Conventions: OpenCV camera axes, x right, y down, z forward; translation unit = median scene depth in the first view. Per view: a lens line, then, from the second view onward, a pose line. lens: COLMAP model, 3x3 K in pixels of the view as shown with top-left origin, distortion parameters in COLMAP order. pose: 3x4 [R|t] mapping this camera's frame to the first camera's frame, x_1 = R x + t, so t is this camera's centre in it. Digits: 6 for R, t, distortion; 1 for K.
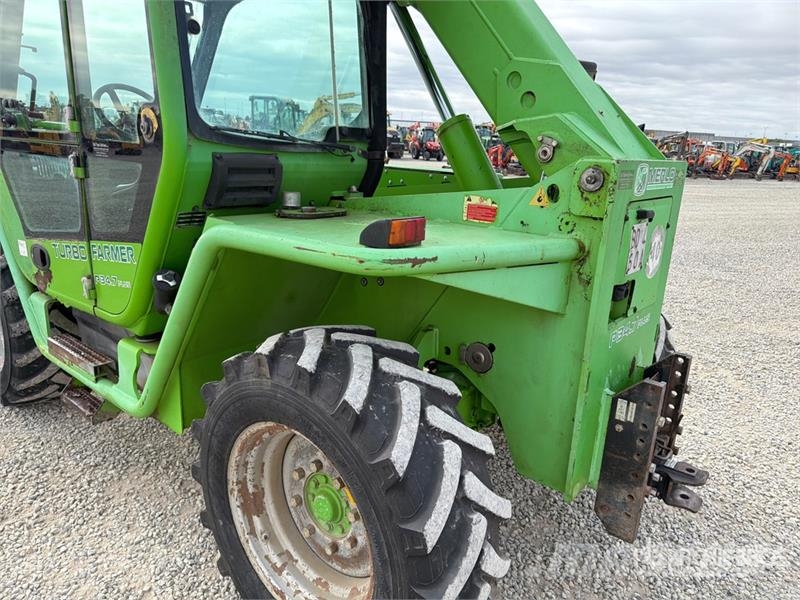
lens RADIAL K [[564.3, 0, 398.5], [0, 564.3, 305.5], [0, 0, 1]] dist [0.094884, -0.121724]
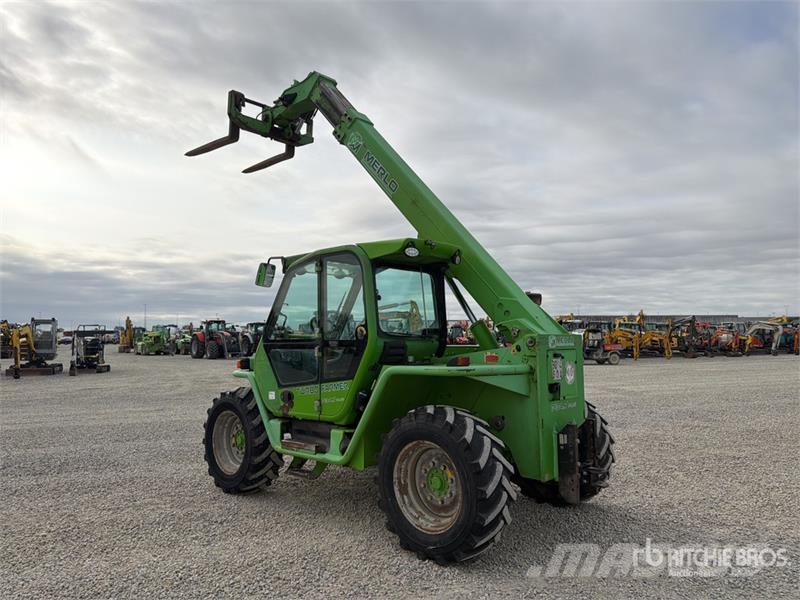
lens RADIAL K [[564.3, 0, 398.5], [0, 564.3, 305.5], [0, 0, 1]] dist [0.094884, -0.121724]
pose [[0.996880, -0.062785, -0.047828, -0.120174], [0.043125, 0.940811, -0.336178, 0.417255], [0.066104, 0.333066, 0.940583, -1.371638]]
